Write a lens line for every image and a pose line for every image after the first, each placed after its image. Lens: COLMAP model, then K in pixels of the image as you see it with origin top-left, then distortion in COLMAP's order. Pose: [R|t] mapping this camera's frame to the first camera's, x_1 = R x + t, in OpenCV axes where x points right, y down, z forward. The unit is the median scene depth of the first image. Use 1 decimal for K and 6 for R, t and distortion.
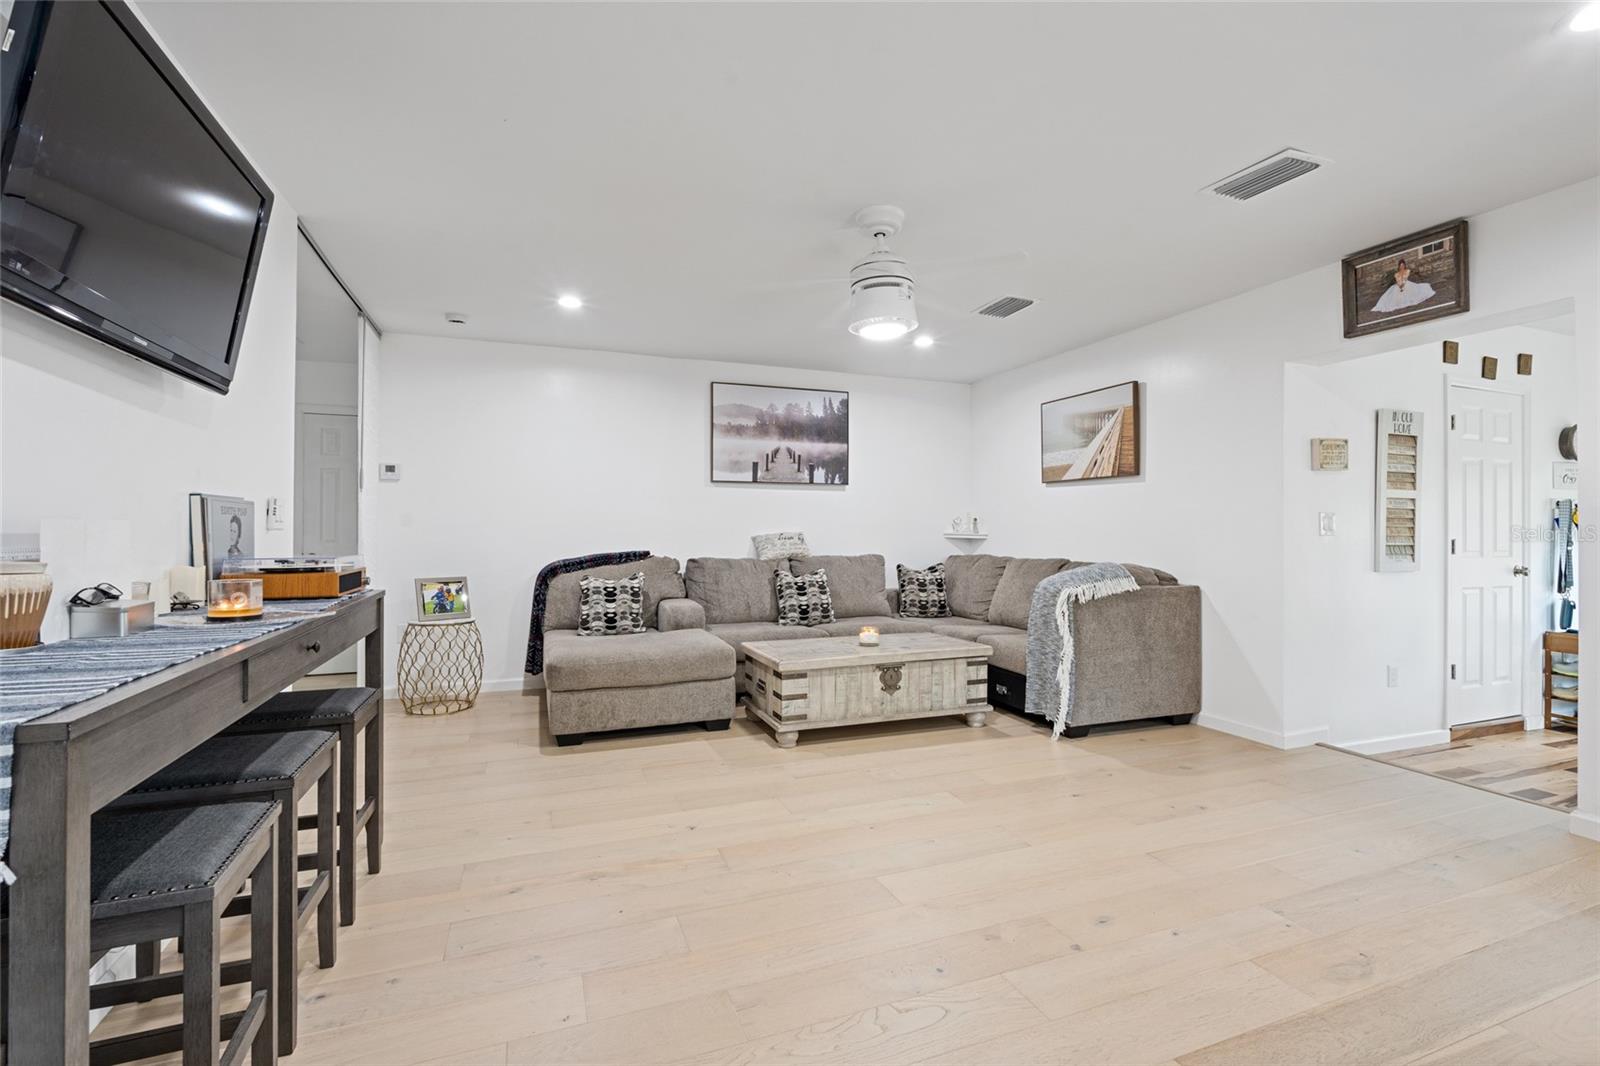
lens RADIAL K [[708.2, 0, 801.7], [0, 708.2, 527.3], [0, 0, 1]] dist [-0.000918, 0.000088]
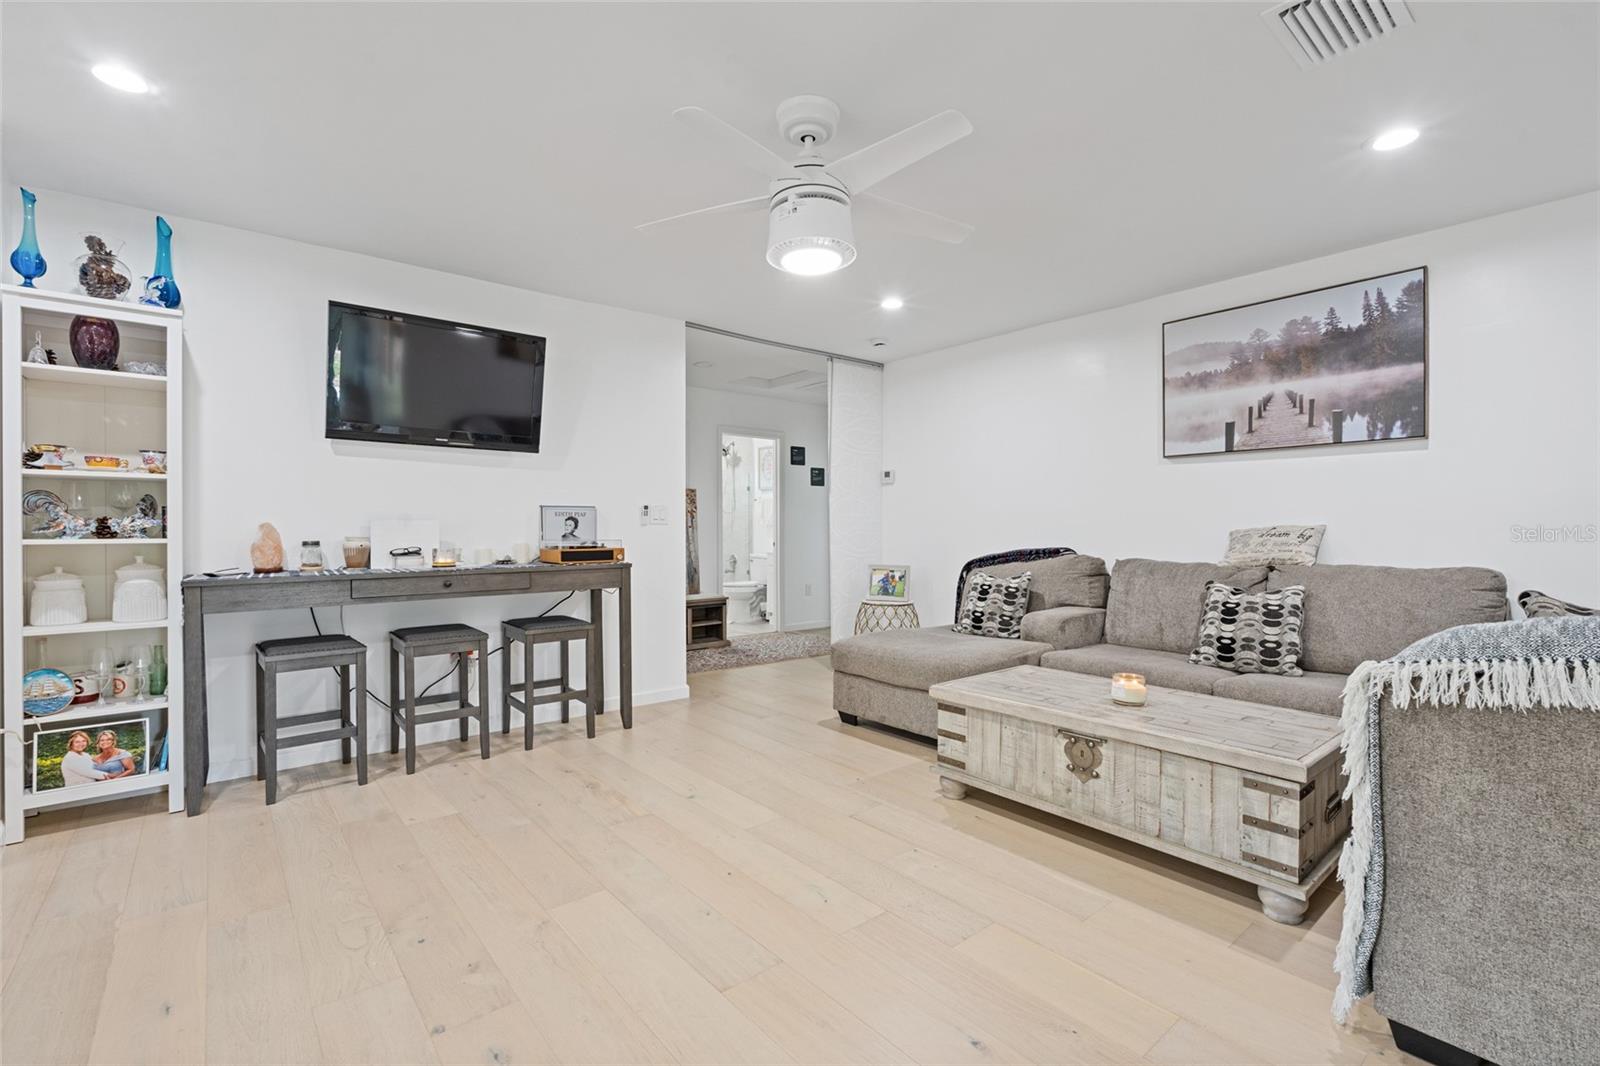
lens RADIAL K [[704.9, 0, 800.0], [0, 704.9, 533.0], [0, 0, 1]] dist [-0.004996, 0.000057]
pose [[0.321784, 0.005214, -0.946799, 0.534062], [0.006522, 0.999949, 0.007723, 0.007682], [0.946791, -0.008660, 0.321734, 0.473661]]
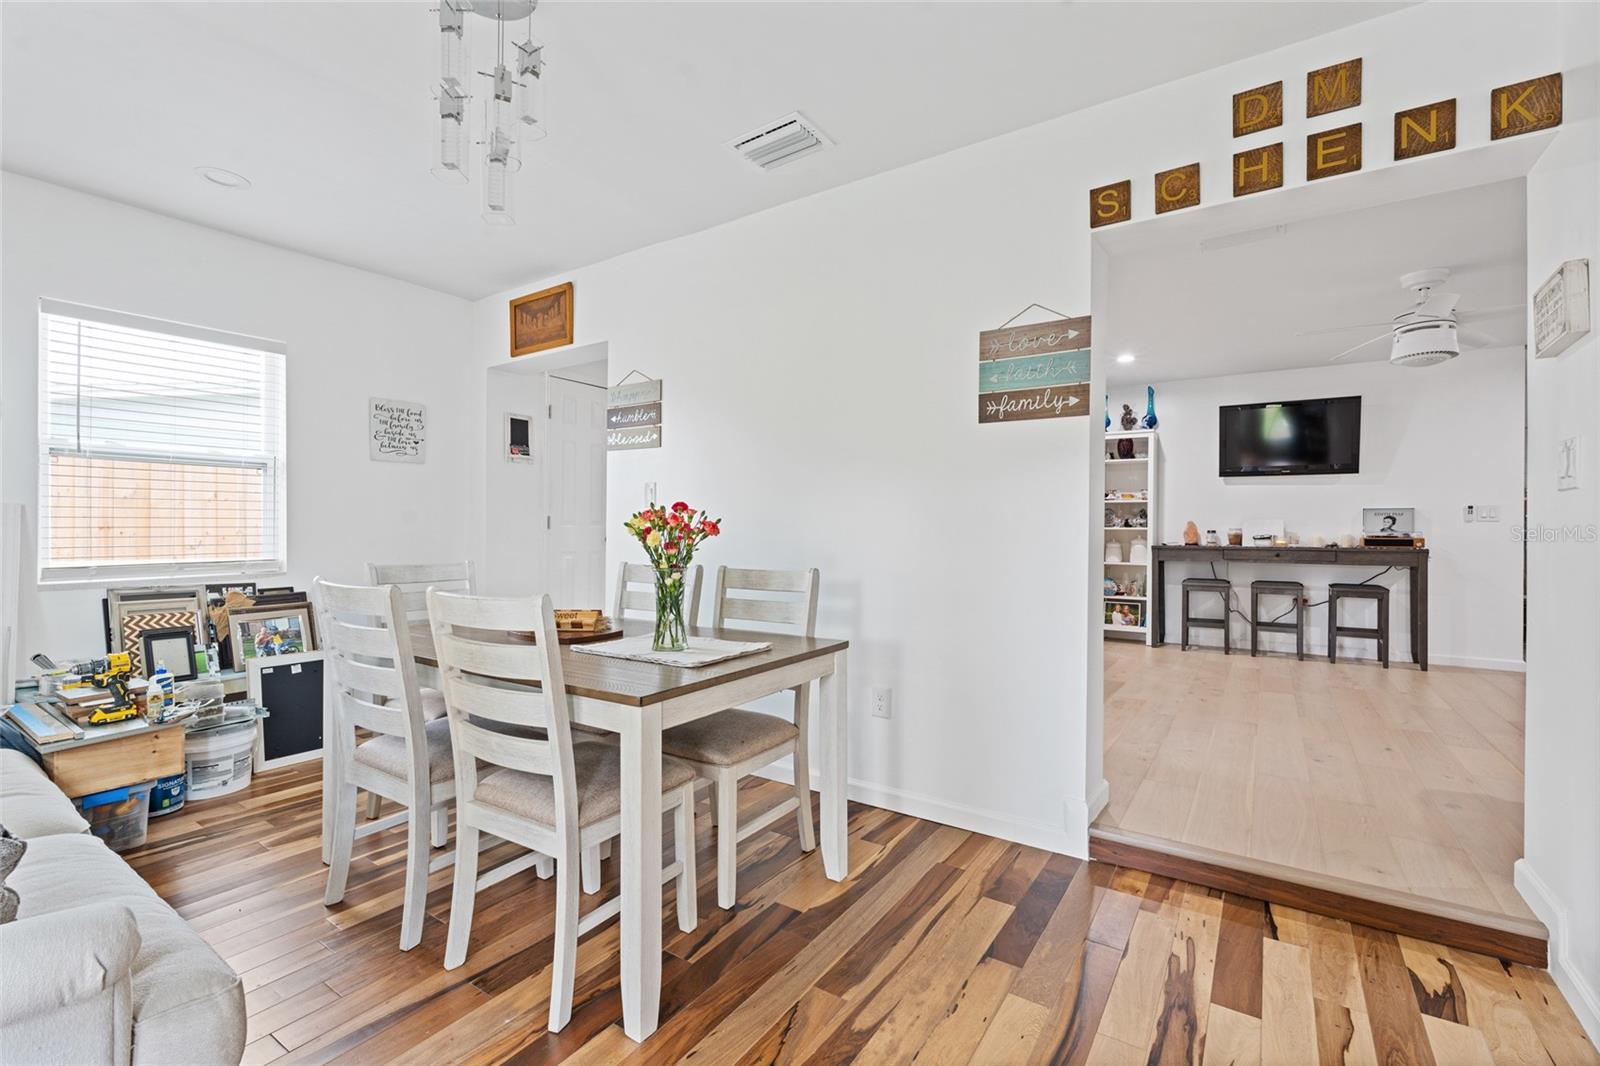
lens RADIAL K [[702.1, 0, 800.4], [0, 702.1, 535.2], [0, 0, 1]] dist [-0.002151, 0.000083]
pose [[-0.817096, -0.007936, -0.576447, 1.157631], [-0.008841, 0.999960, -0.001235, 0.036387], [0.576434, 0.004088, -0.817134, 0.893951]]
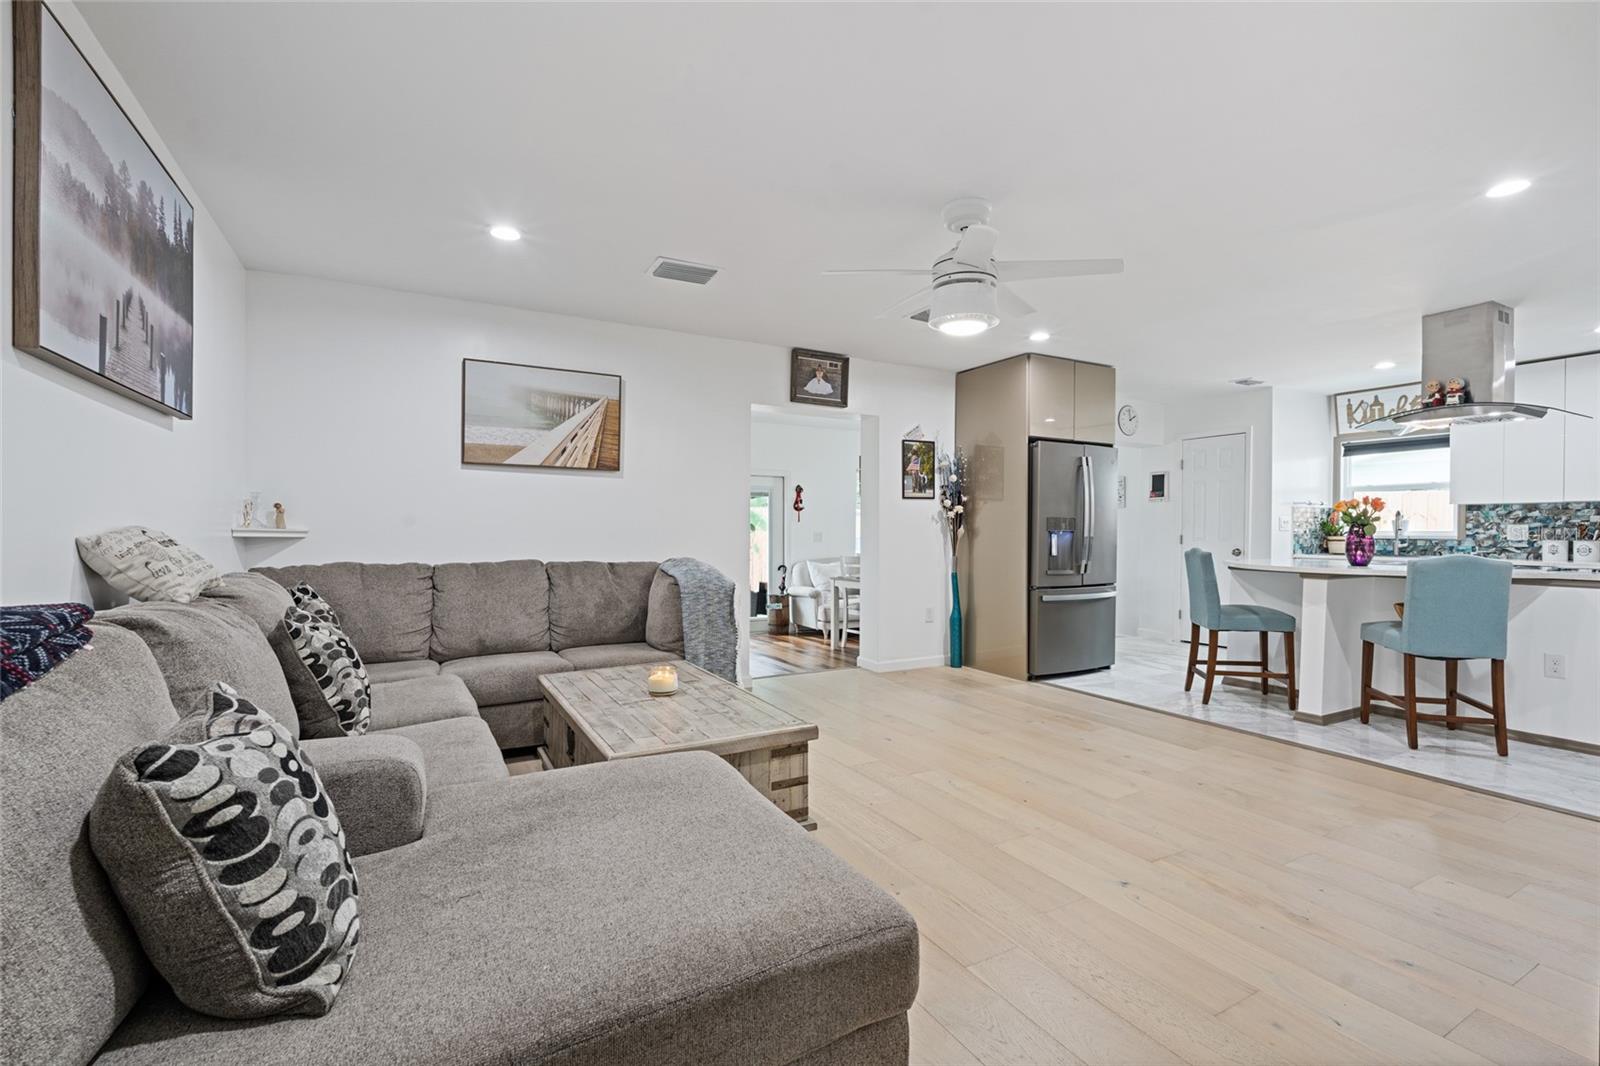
lens RADIAL K [[702.1, 0, 800.4], [0, 702.1, 535.2], [0, 0, 1]] dist [-0.002151, 0.000083]
pose [[-0.139623, -0.008349, 0.990170, -0.532906], [-0.009406, 0.999931, 0.007105, 0.007265], [-0.990160, -0.008321, -0.139692, 0.870083]]
